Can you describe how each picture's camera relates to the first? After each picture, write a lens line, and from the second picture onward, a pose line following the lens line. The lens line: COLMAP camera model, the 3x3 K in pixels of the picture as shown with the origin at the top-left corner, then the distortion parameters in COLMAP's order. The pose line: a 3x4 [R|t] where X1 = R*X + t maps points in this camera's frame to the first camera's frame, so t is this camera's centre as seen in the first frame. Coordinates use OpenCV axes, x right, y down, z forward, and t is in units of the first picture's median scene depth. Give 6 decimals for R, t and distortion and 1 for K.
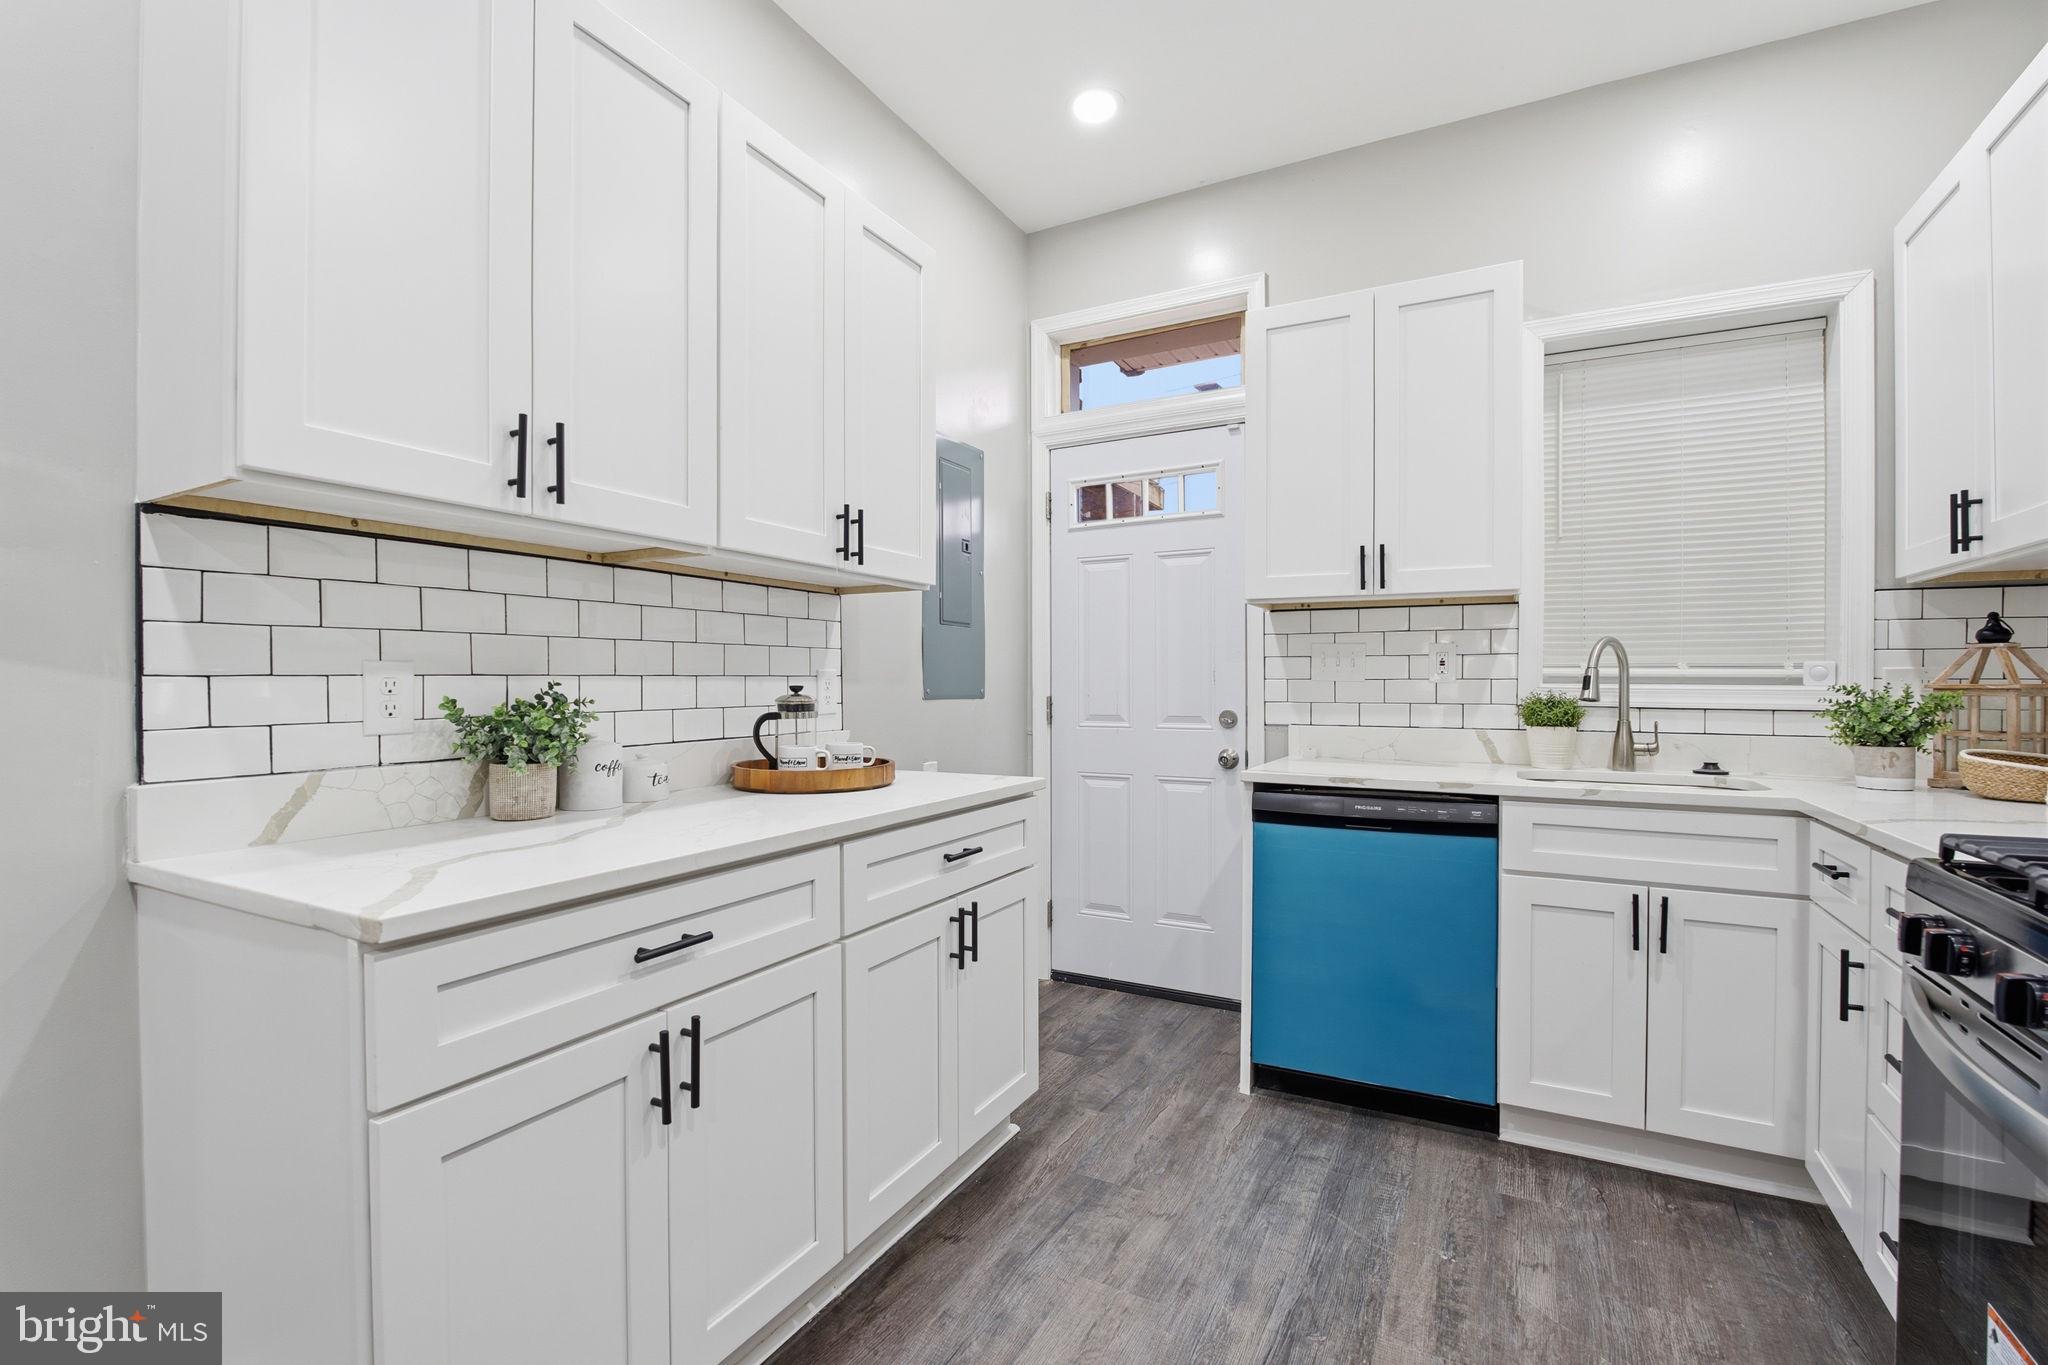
lens RADIAL K [[930.7, 0, 1020.4], [0, 930.7, 686.4], [0, 0, 1]] dist [-0.014516, 0.000250]
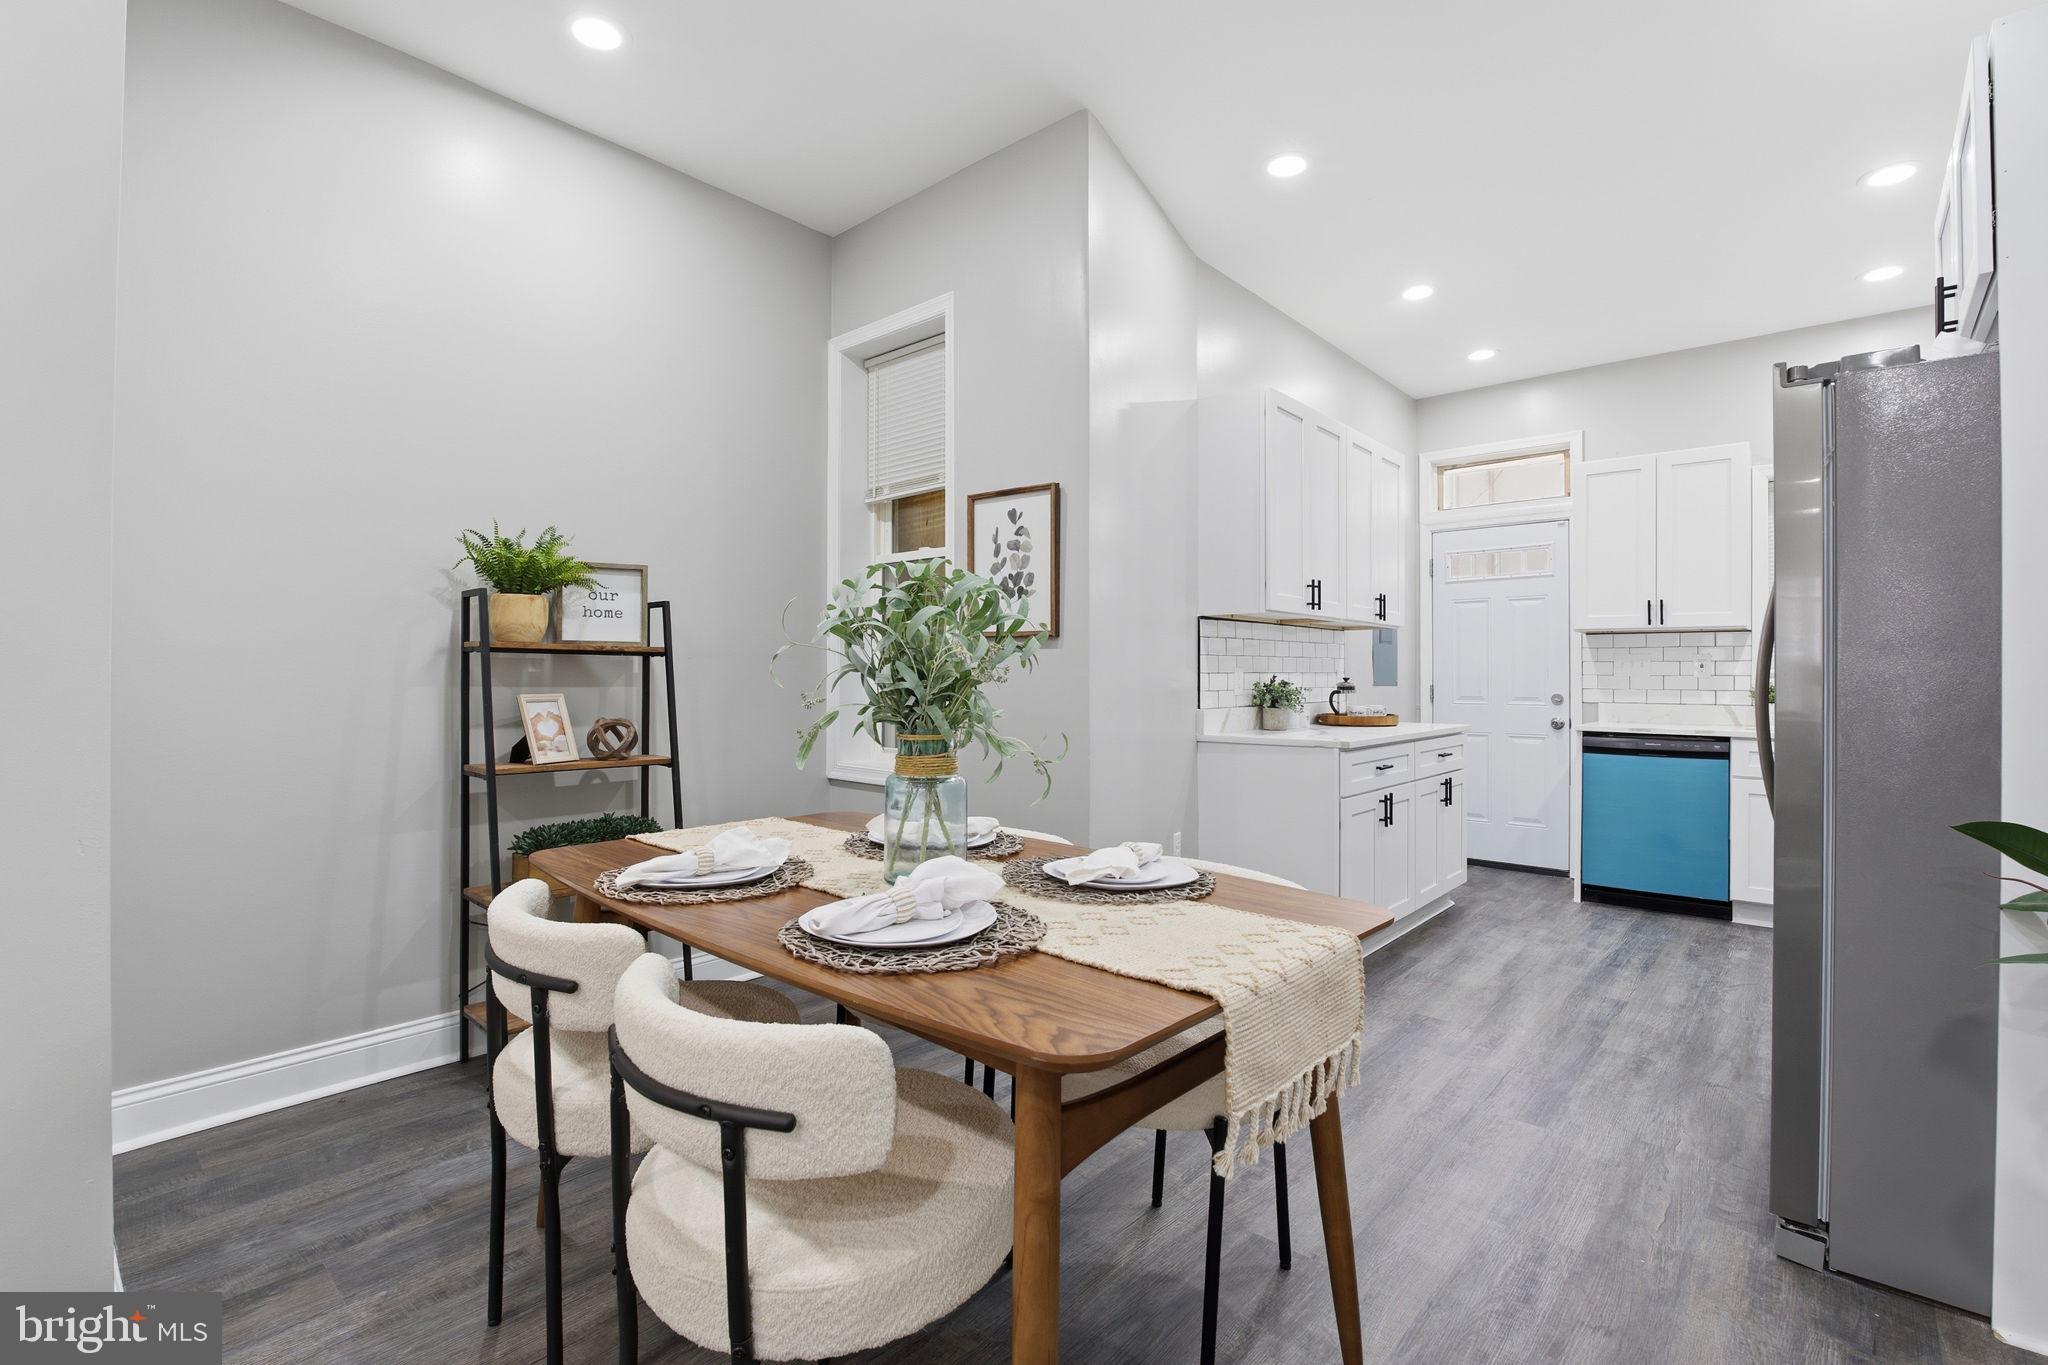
lens RADIAL K [[930.7, 0, 1023.3], [0, 930.7, 673.5], [0, 0, 1]] dist [-0.014516, 0.000250]
pose [[0.972088, 0.002572, -0.234604, -0.406357], [-0.004468, 0.999962, -0.007549, 0.007768], [0.234576, 0.008387, 0.972062, -1.069314]]
